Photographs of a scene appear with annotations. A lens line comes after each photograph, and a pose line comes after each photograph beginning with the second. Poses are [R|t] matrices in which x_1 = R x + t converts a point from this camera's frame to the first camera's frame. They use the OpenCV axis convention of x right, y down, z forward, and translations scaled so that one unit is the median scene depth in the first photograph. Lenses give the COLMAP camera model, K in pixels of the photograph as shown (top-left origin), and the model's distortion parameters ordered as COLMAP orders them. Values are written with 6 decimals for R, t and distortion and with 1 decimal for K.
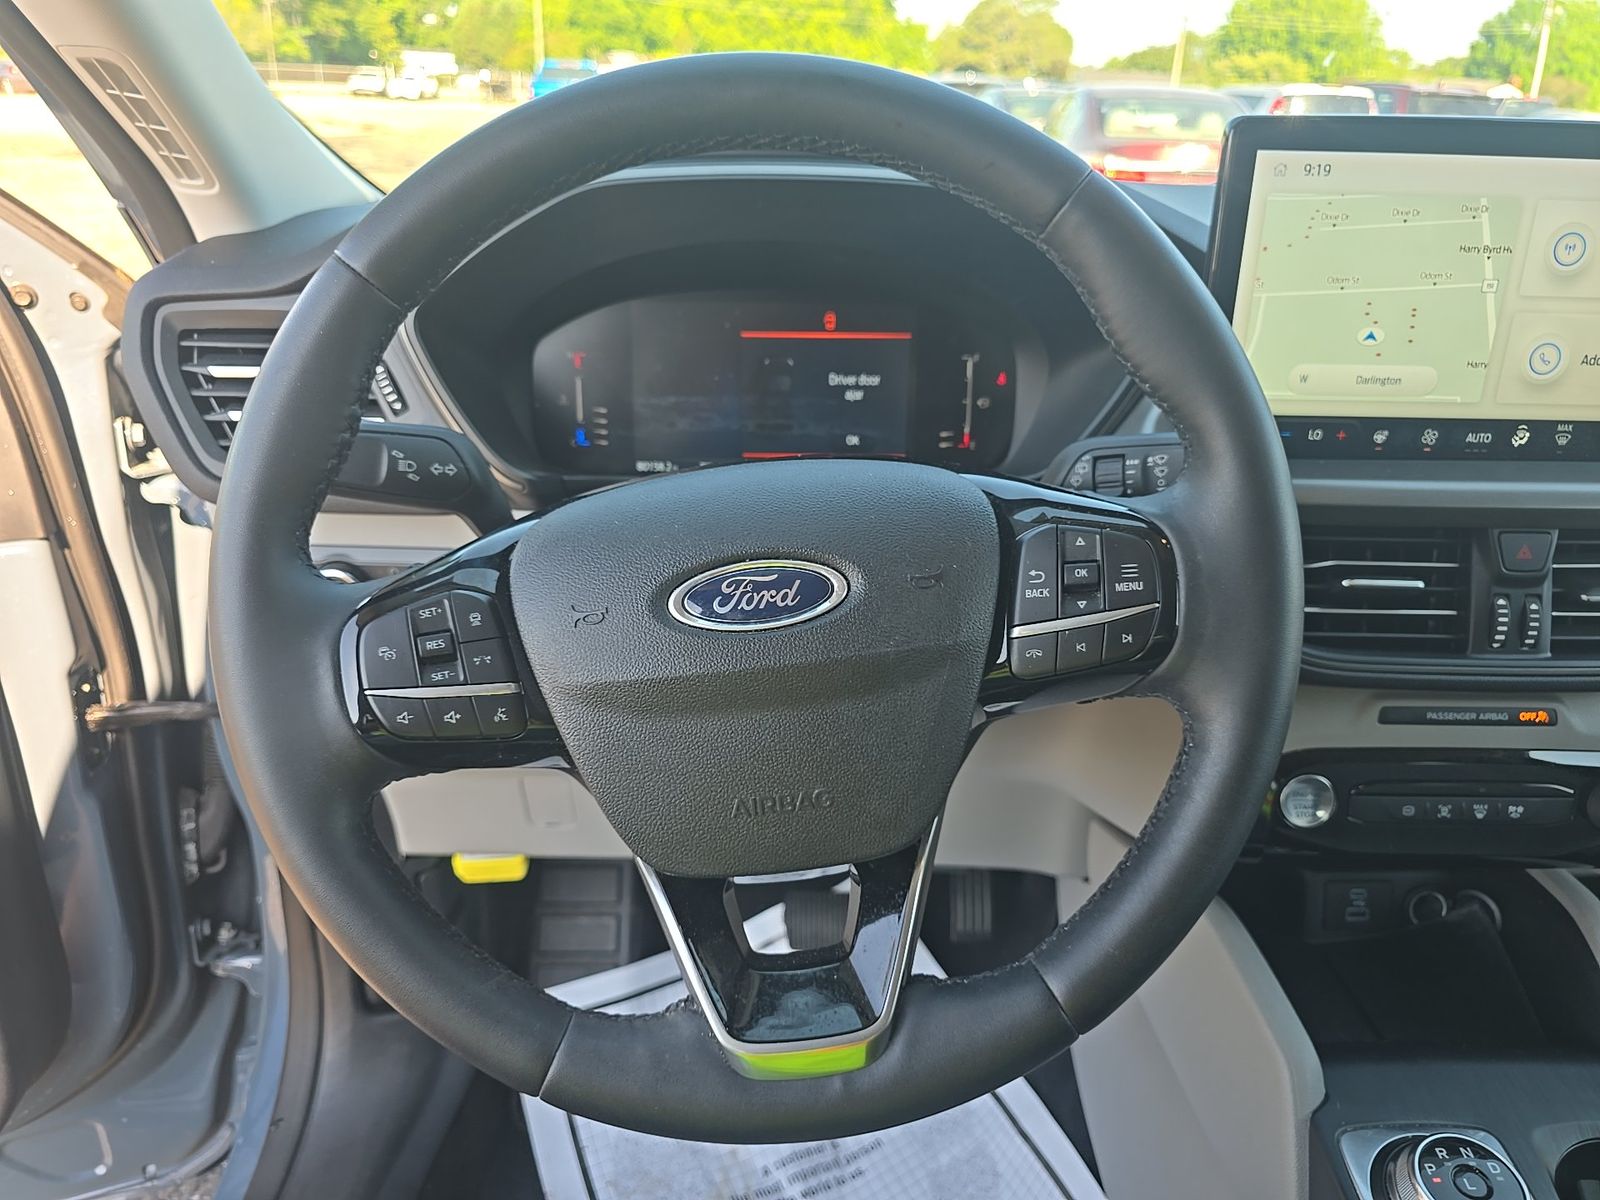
lens RADIAL K [[1061.2, 0, 804.0], [0, 1061.2, 607.8], [0, 0, 1]] dist [-0.000131, -0.045708]
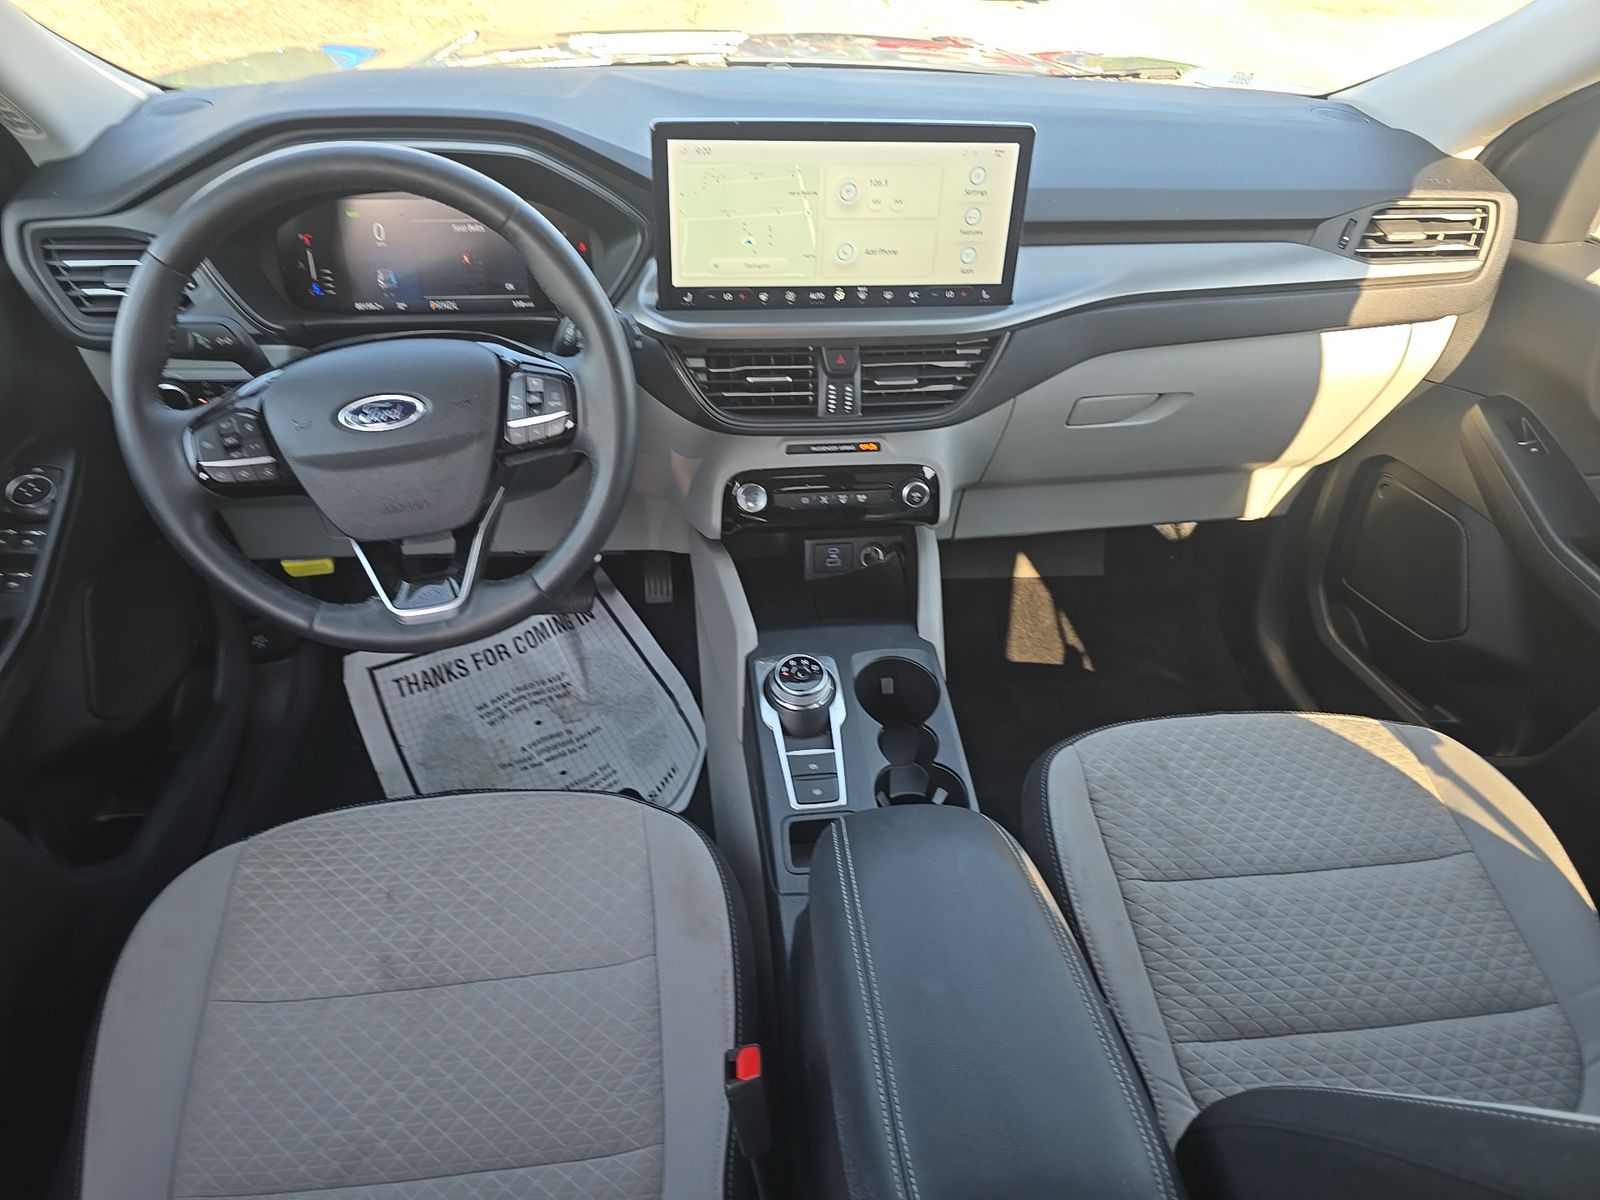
lens RADIAL K [[1085.6, 0, 800.0], [0, 1085.6, 600.0], [0, 0, 1]] dist [0.088085, -0.109223]
pose [[0.993820, -0.054793, 0.096542, 0.371346], [0.029137, 0.967955, 0.249426, -0.115777], [-0.107115, -0.245072, 0.963569, -0.893458]]
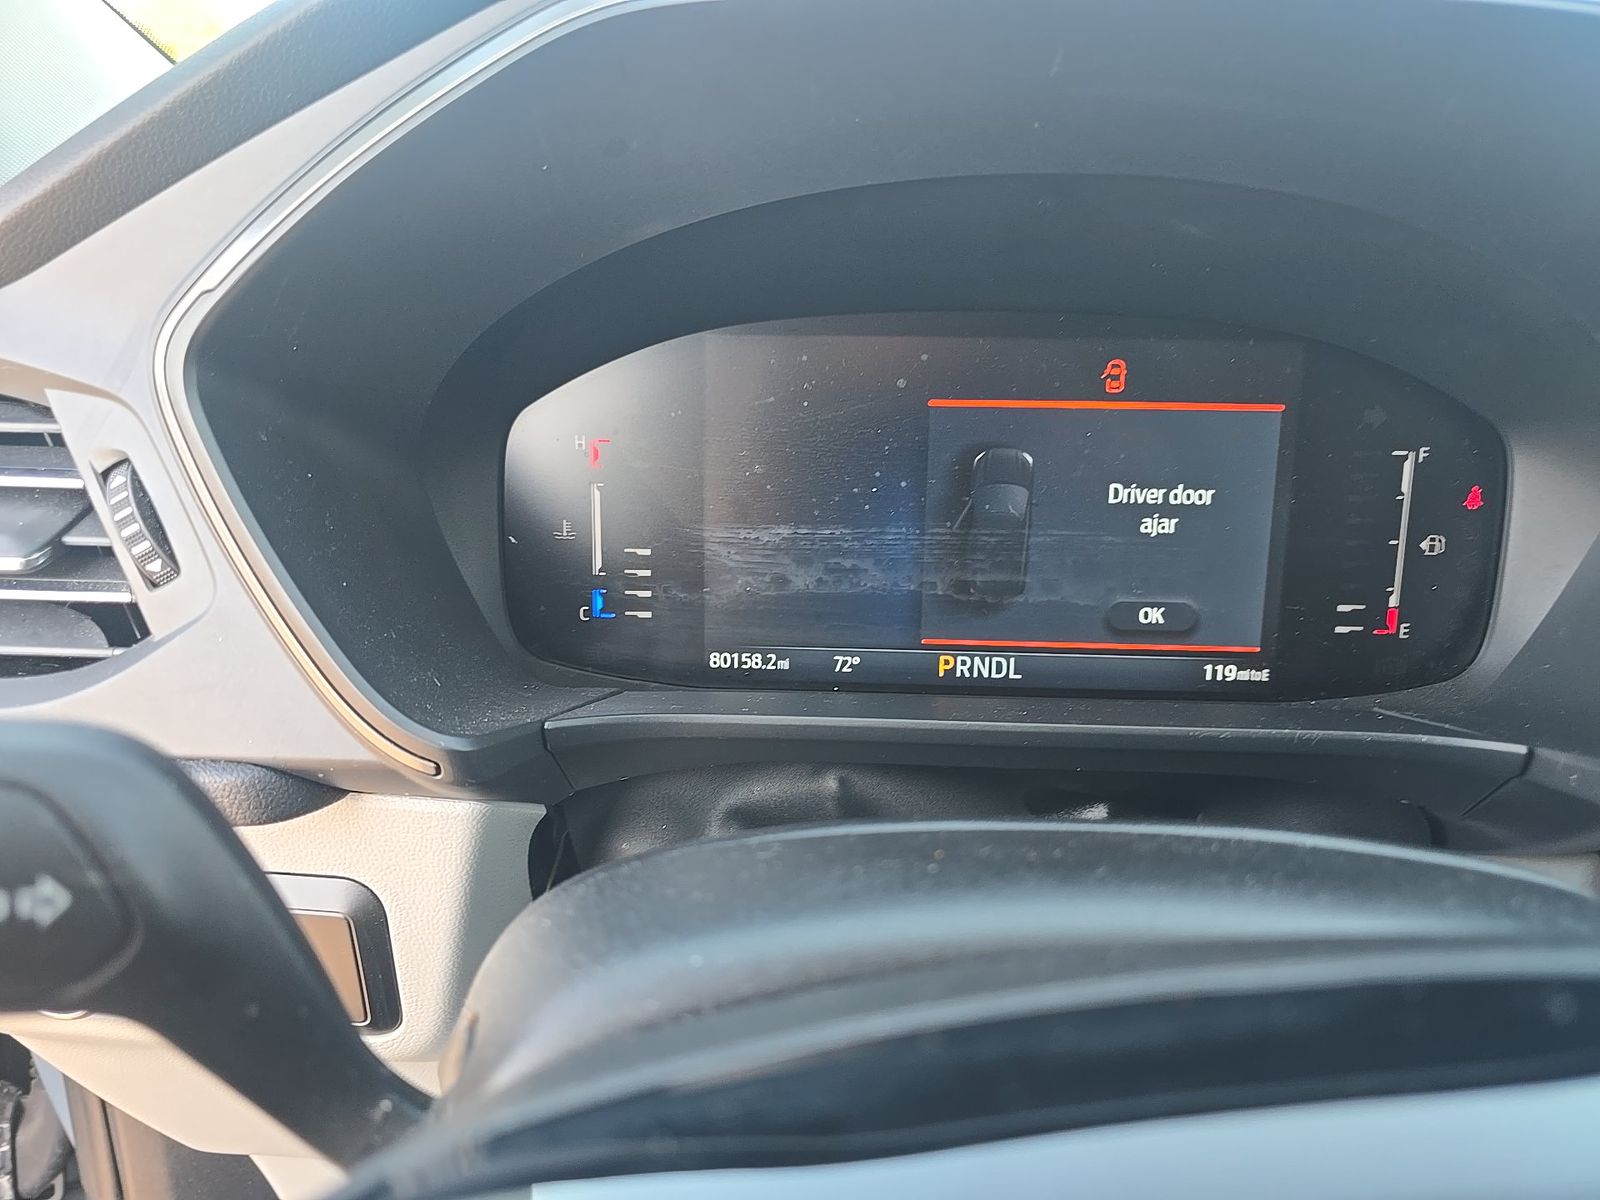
lens RADIAL K [[1056.2, 0, 800.0], [0, 1056.2, 600.0], [0, 0, 1]] dist [-0.045896, -0.000949]
pose [[0.999486, 0.008982, -0.030764, -0.117124], [-0.011339, 0.996942, -0.077318, -0.146091], [0.029976, 0.077627, 0.996532, 0.593193]]
